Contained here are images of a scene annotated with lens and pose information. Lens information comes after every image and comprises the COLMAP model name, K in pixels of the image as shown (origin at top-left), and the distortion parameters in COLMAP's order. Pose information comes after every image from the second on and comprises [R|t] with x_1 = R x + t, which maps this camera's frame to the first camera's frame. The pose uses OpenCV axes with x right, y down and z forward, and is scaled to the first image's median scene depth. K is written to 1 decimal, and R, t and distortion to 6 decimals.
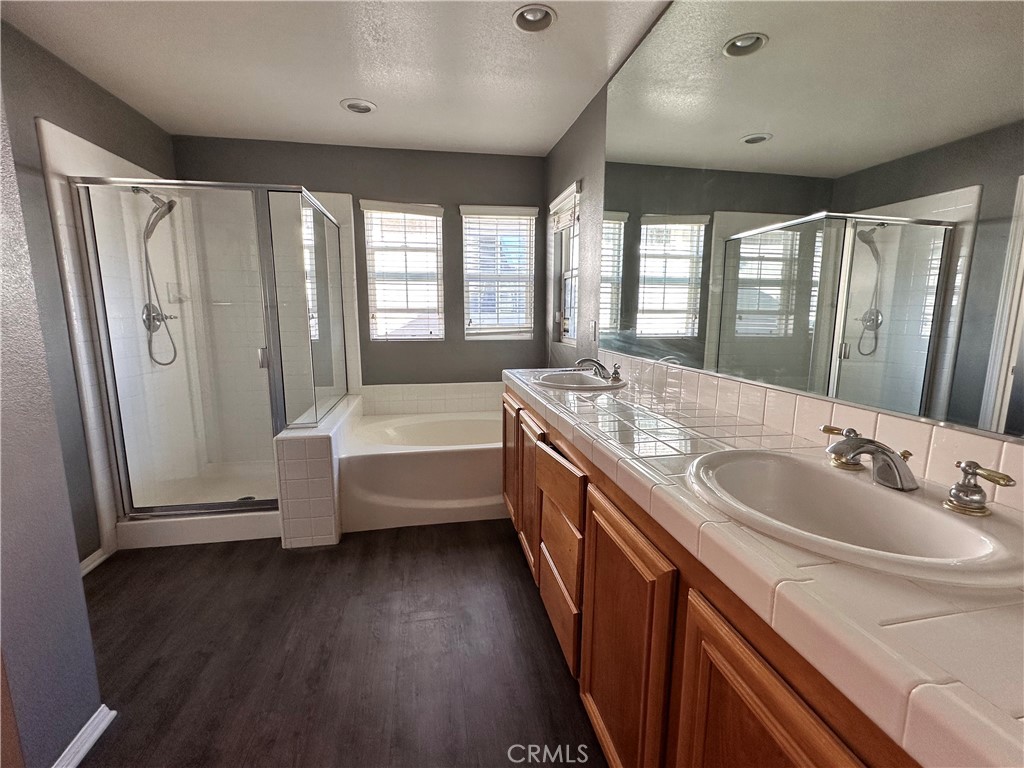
lens RADIAL K [[451.7, 0, 509.1], [0, 451.7, 383.8], [0, 0, 1]] dist [0.000970, 0.002306]
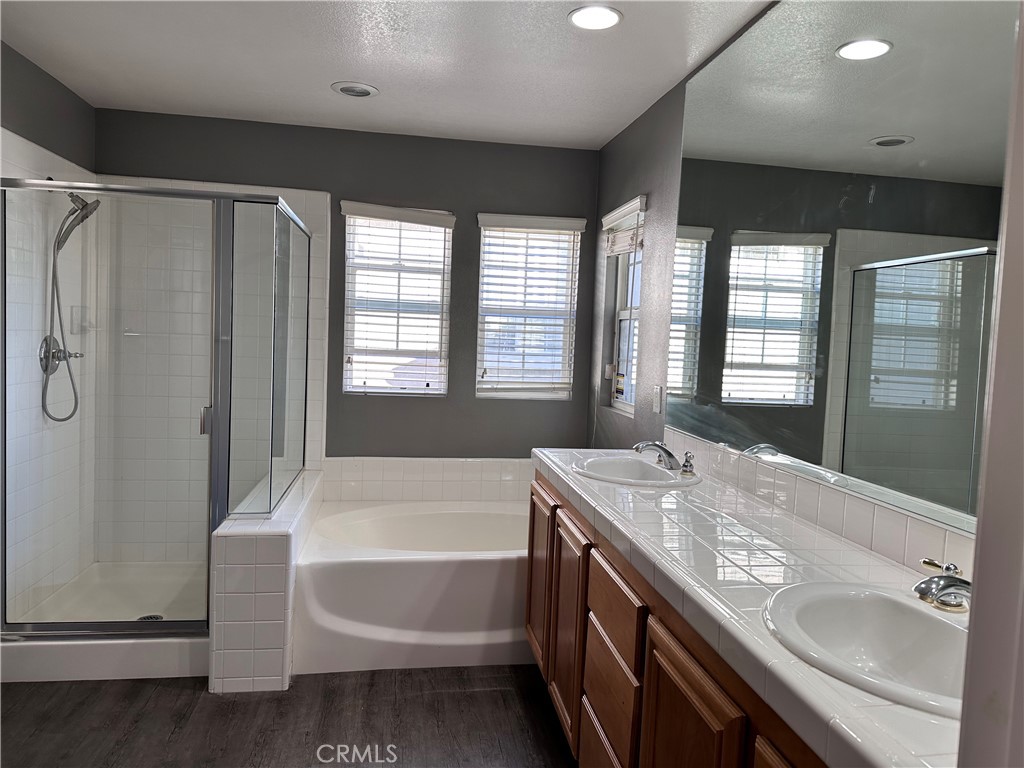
lens RADIAL K [[716.1, 0, 511.4], [0, 716.1, 373.8], [0, 0, 1]] dist [0.060398, -0.058756]
pose [[0.998937, 0.041413, -0.020258, -0.022973], [-0.043296, 0.993680, -0.103568, -0.023562], [0.015841, 0.104335, 0.994416, -0.124347]]
